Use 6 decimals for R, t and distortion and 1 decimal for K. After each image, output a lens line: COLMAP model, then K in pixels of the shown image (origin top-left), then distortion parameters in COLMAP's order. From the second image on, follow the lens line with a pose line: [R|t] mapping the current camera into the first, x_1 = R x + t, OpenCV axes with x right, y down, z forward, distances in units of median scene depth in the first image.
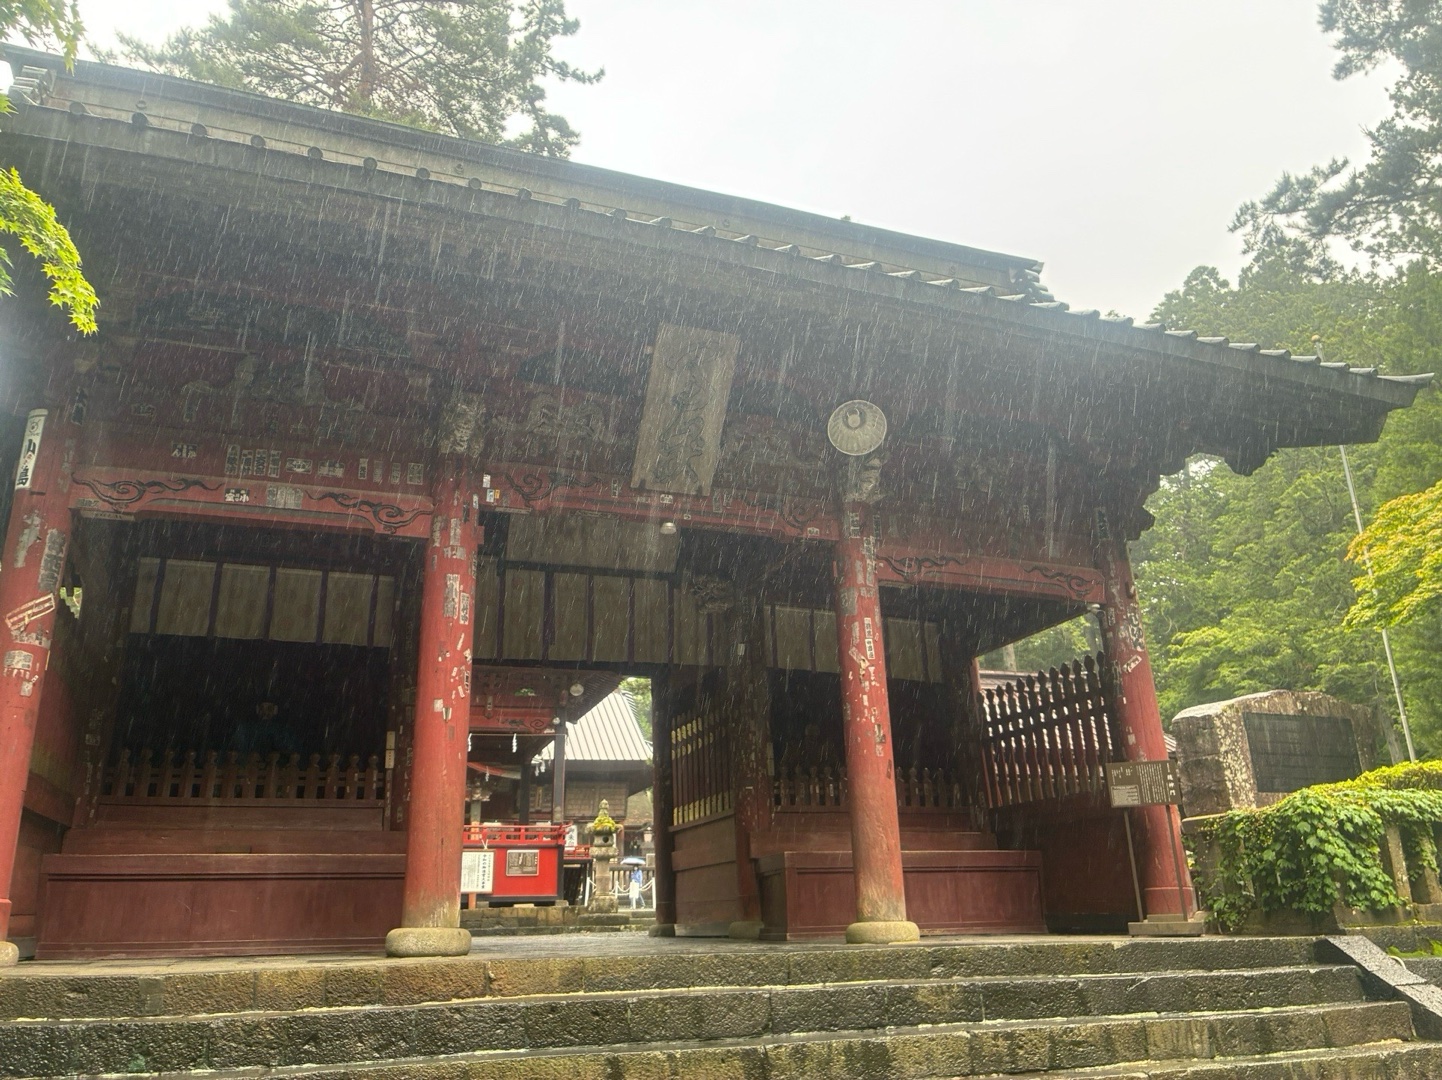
lens RADIAL K [[1055.3, 0, 721.0], [0, 1055.3, 540.0], [0, 0, 1]] dist [0.024570, 0.008855]
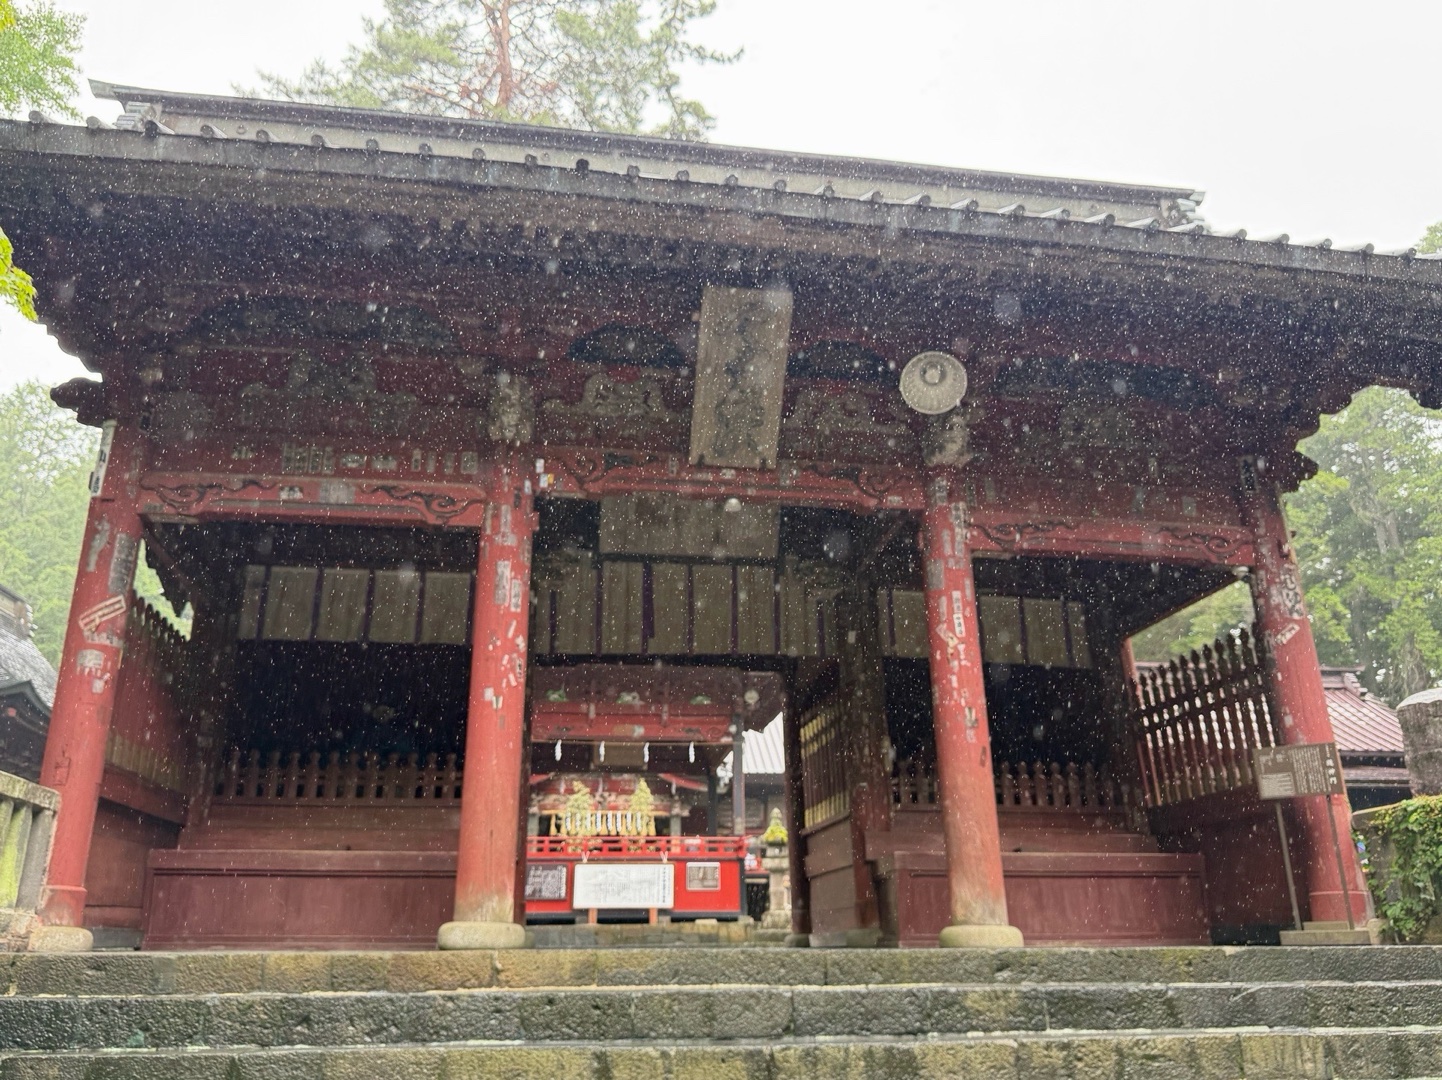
lens RADIAL K [[1105.3, 0, 721.0], [0, 1105.3, 540.0], [0, 0, 1]] dist [0.055912, -0.076062]
pose [[0.982100, -0.051010, -0.181322, 0.118999], [0.050451, 0.998697, -0.007697, 0.027799], [0.181478, -0.001589, 0.983394, 0.029186]]
